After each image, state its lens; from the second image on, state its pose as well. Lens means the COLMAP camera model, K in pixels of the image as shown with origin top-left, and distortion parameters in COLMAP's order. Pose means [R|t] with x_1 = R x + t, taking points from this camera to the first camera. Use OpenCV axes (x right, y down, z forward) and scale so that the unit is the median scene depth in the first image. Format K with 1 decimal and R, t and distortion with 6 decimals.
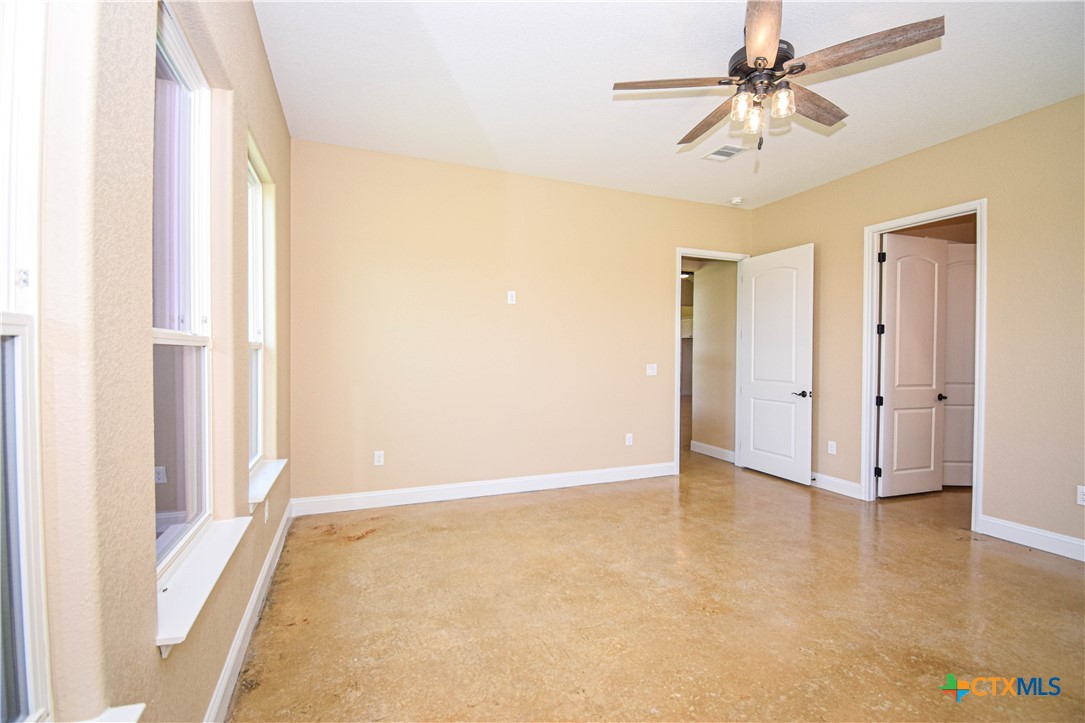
lens RADIAL K [[480.3, 0, 538.7], [0, 480.3, 360.4], [0, 0, 1]] dist [0.007741, -0.018651]
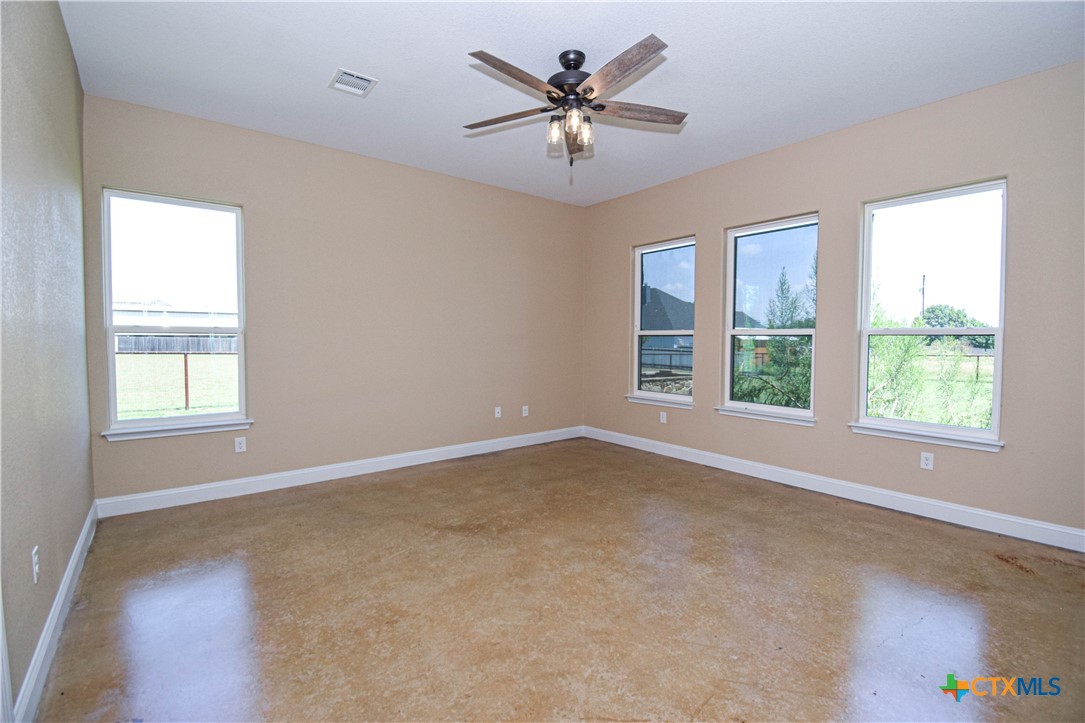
lens RADIAL K [[480.3, 0, 544.2], [0, 480.3, 358.5], [0, 0, 1]] dist [0.007741, -0.018651]
pose [[-0.956590, 0.005066, -0.291395, 0.796066], [-0.012400, 0.998236, 0.058060, -0.020256], [0.291175, 0.059152, -0.954839, 1.949659]]
